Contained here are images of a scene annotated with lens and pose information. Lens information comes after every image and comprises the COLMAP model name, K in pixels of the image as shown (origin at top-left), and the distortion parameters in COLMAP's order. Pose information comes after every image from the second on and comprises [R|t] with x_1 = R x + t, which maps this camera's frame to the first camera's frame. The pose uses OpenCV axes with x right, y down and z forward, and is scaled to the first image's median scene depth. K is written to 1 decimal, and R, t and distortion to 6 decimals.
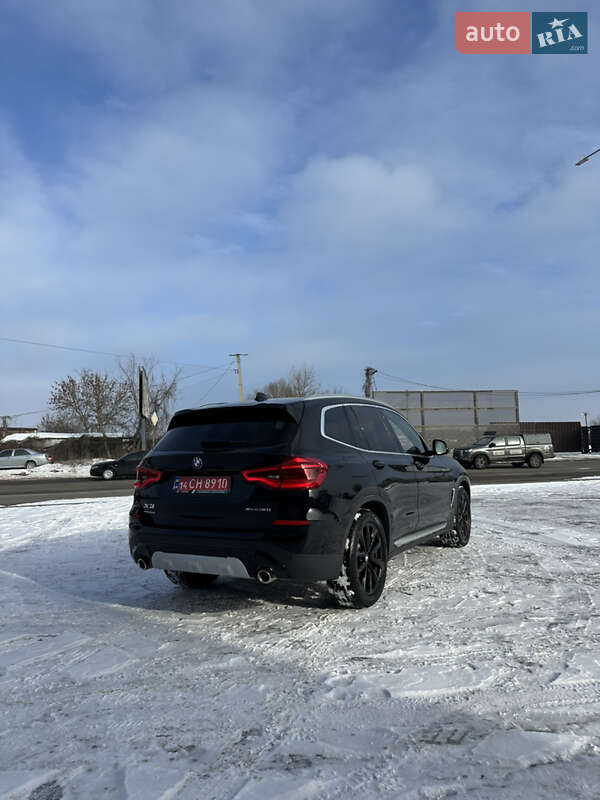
lens RADIAL K [[542.6, 0, 300.0], [0, 542.6, 400.0], [0, 0, 1]] dist [0.128422, -0.133932]
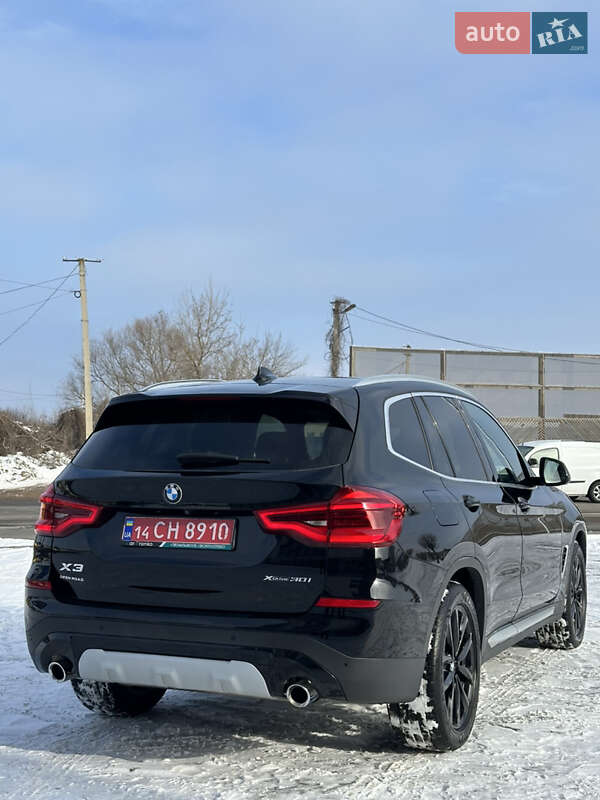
lens RADIAL K [[1082.0, 0, 300.0], [0, 1082.0, 400.0], [0, 0, 1]] dist [0.125629, 0.065443]
pose [[0.994124, 0.035621, 0.102215, -0.160207], [-0.039669, 0.998496, 0.037838, -0.025524], [-0.100714, -0.041671, 0.994042, -0.104992]]
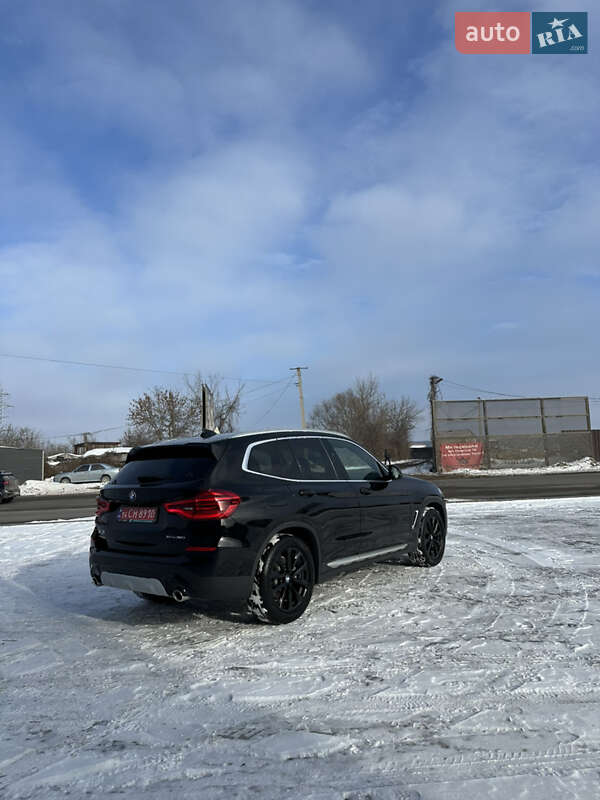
lens RADIAL K [[542.6, 0, 300.0], [0, 542.6, 400.0], [0, 0, 1]] dist [0.128422, -0.133932]
pose [[0.990667, -0.026176, -0.133771, 0.299758], [0.023855, 0.999536, -0.018924, -0.053410], [0.134204, 0.015556, 0.990832, -0.109041]]
